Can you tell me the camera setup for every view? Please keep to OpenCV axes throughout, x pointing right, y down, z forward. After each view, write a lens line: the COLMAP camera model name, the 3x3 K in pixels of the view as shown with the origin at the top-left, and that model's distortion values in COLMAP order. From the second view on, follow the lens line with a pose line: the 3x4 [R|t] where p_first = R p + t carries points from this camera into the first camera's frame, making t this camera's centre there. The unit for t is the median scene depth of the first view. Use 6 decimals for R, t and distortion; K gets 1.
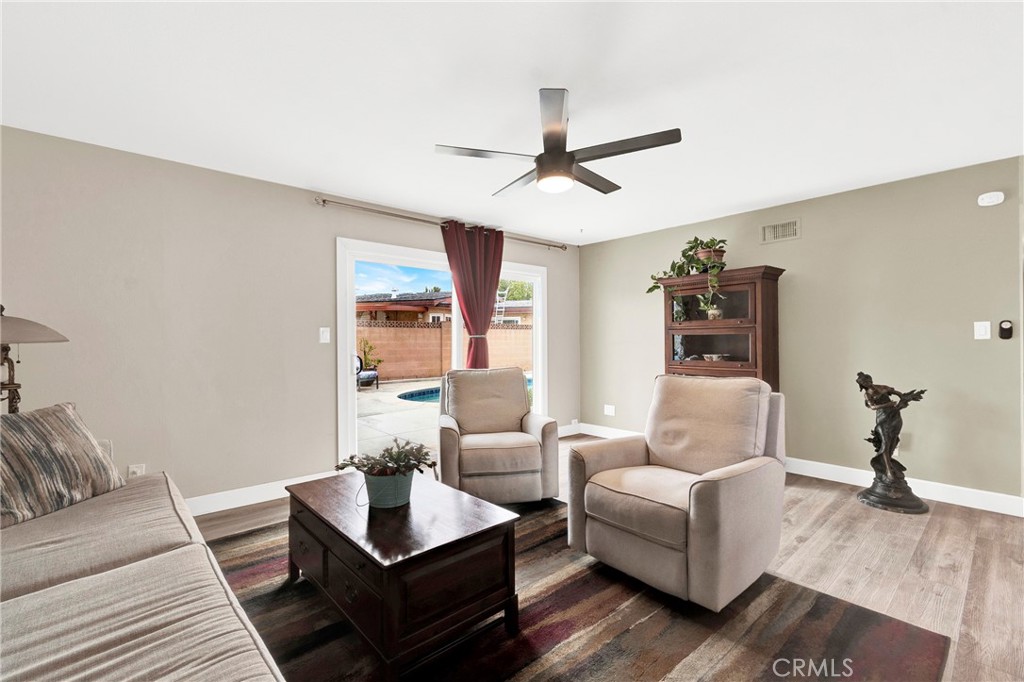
lens RADIAL K [[462.5, 0, 516.2], [0, 462.5, 342.7], [0, 0, 1]] dist [0.003230, 0.000201]
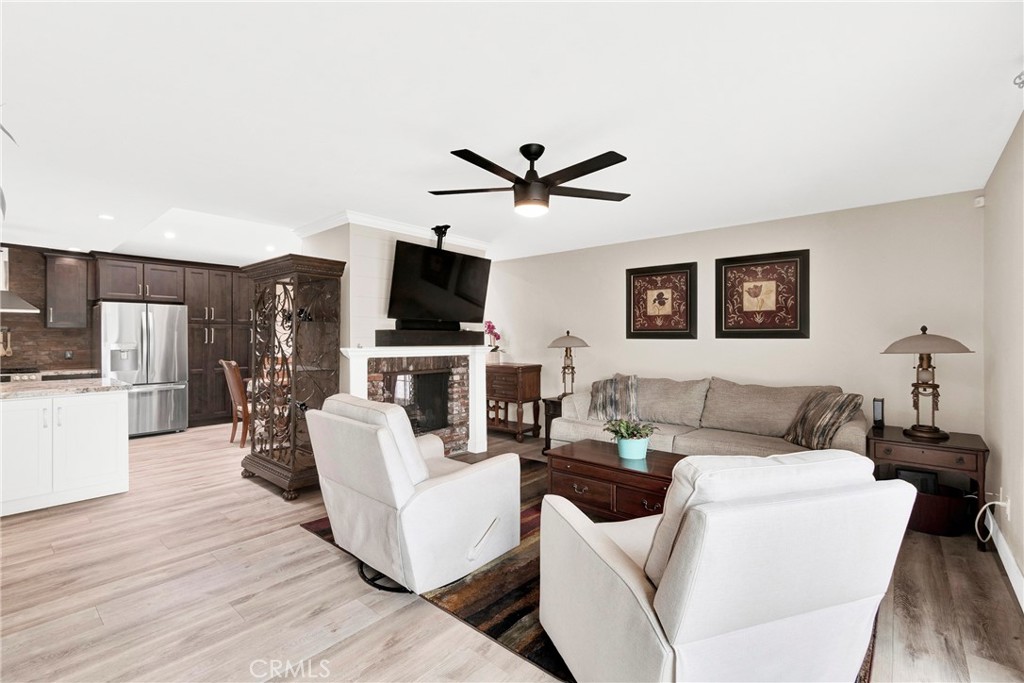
lens RADIAL K [[451.2, 0, 510.4], [0, 451.2, 338.6], [0, 0, 1]] dist [0.001152, 0.000002]
pose [[-0.992888, 0.001387, -0.119041, 0.197817], [0.001134, 0.999997, 0.002196, -0.033535], [0.119043, 0.002045, -0.992887, 1.523566]]
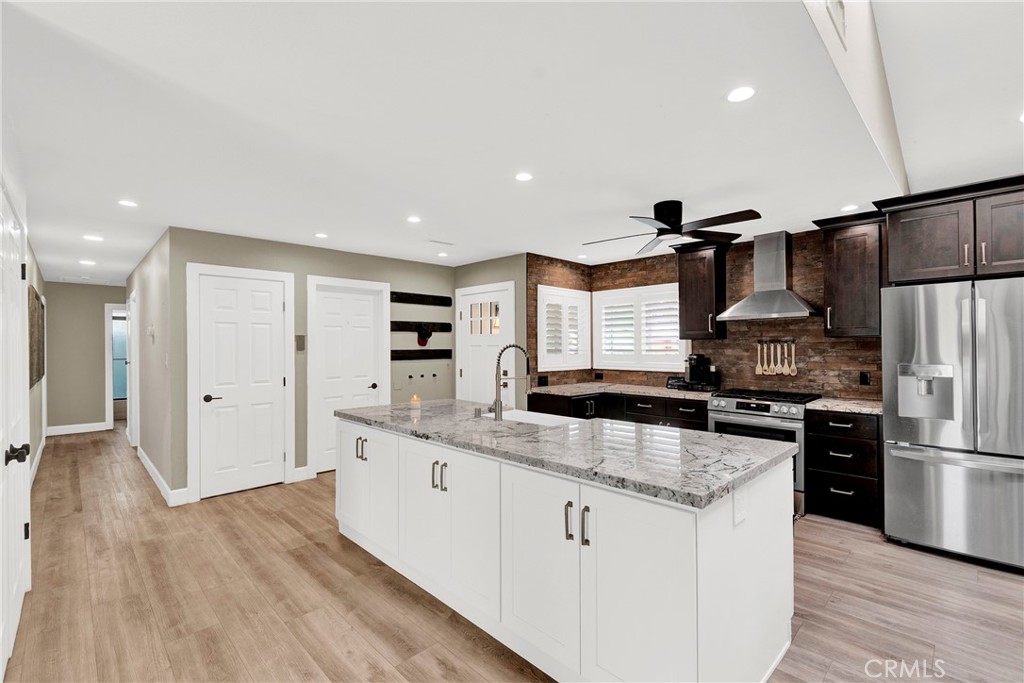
lens RADIAL K [[449.8, 0, 515.5], [0, 449.8, 343.3], [0, 0, 1]] dist [0.002447, 0.000215]
pose [[-0.031233, 0.008914, 0.999472, 0.597620], [0.010812, 0.999905, -0.008580, -0.055089], [-0.999454, 0.010538, -0.031326, 0.467632]]
